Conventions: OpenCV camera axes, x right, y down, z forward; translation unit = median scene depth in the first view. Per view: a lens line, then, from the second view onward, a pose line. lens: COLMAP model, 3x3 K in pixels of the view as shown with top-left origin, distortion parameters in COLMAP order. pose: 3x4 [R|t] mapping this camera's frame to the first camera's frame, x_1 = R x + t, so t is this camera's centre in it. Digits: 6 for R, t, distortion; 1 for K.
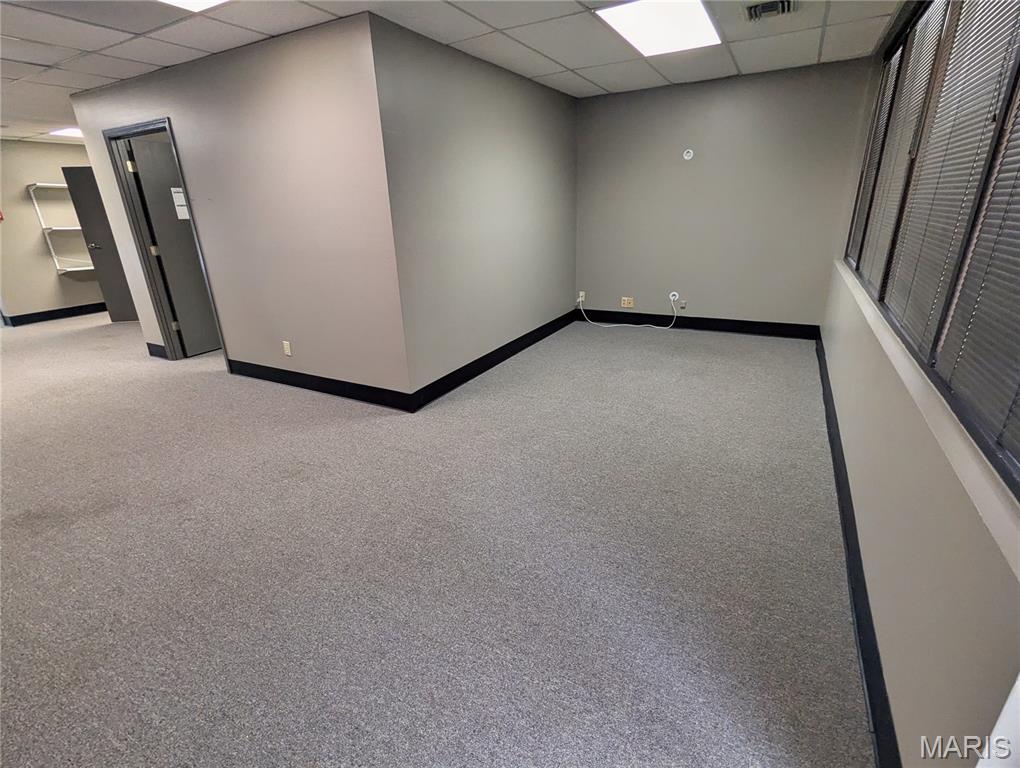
lens RADIAL K [[483.5, 0, 509.1], [0, 483.5, 384.4], [0, 0, 1]] dist [-0.000142, -0.001257]
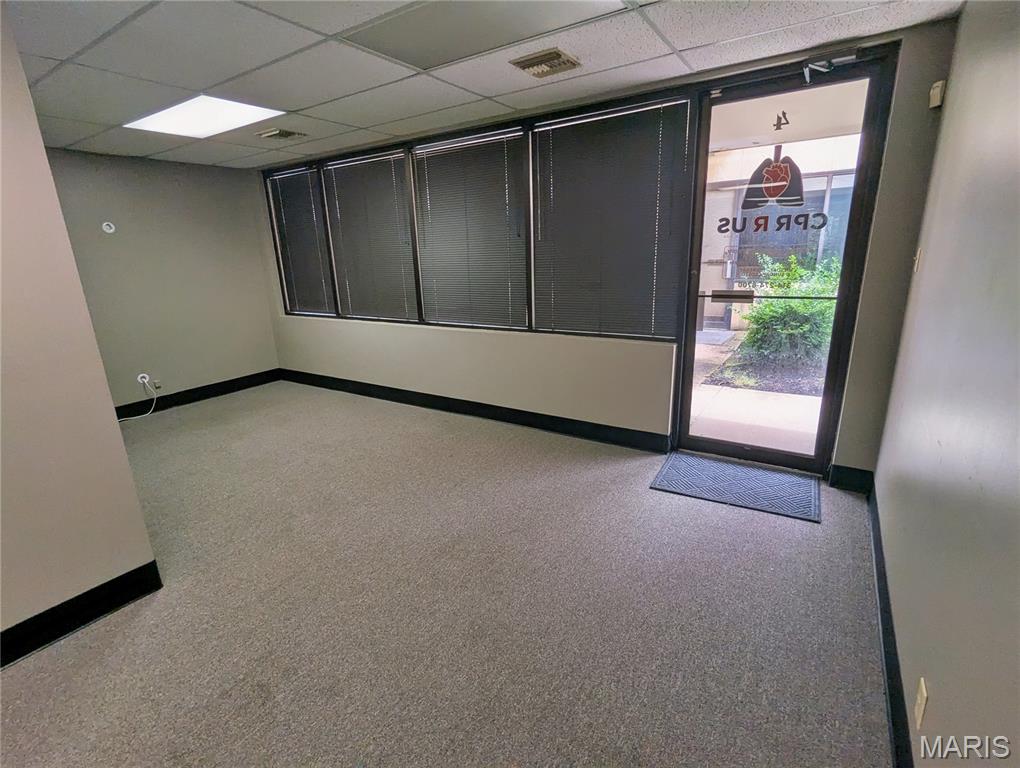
lens RADIAL K [[483.5, 0, 507.1], [0, 483.5, 384.9], [0, 0, 1]] dist [-0.000142, -0.001257]
pose [[0.078878, -0.239604, 0.967661, -0.609170], [0.377892, 0.905427, 0.193390, -0.115643], [-0.922483, 0.350418, 0.161963, 0.306879]]
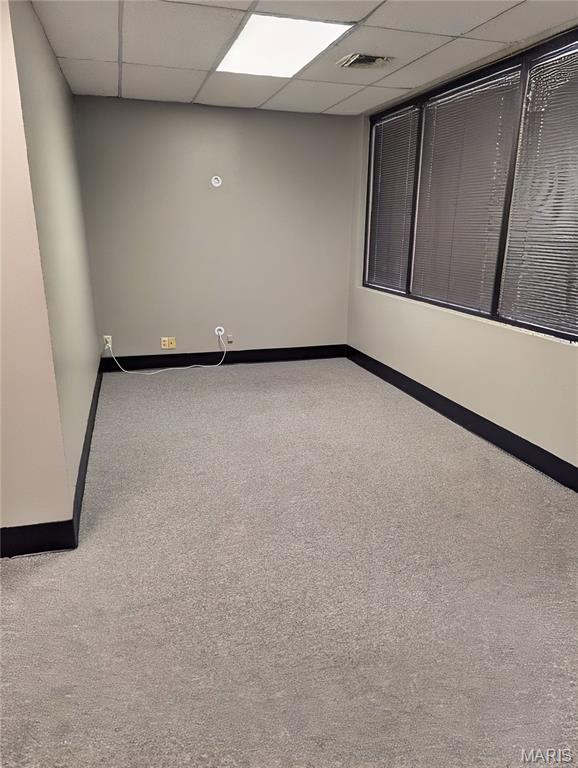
lens RADIAL K [[538.7, 0, 297.6], [0, 538.7, 390.0], [0, 0, 1]] dist [0.042830, -0.008271]
pose [[0.692003, -0.169935, 0.701608, -0.384222], [0.218237, 0.975668, 0.021066, -0.078066], [-0.688116, 0.138539, 0.712252, 0.226707]]
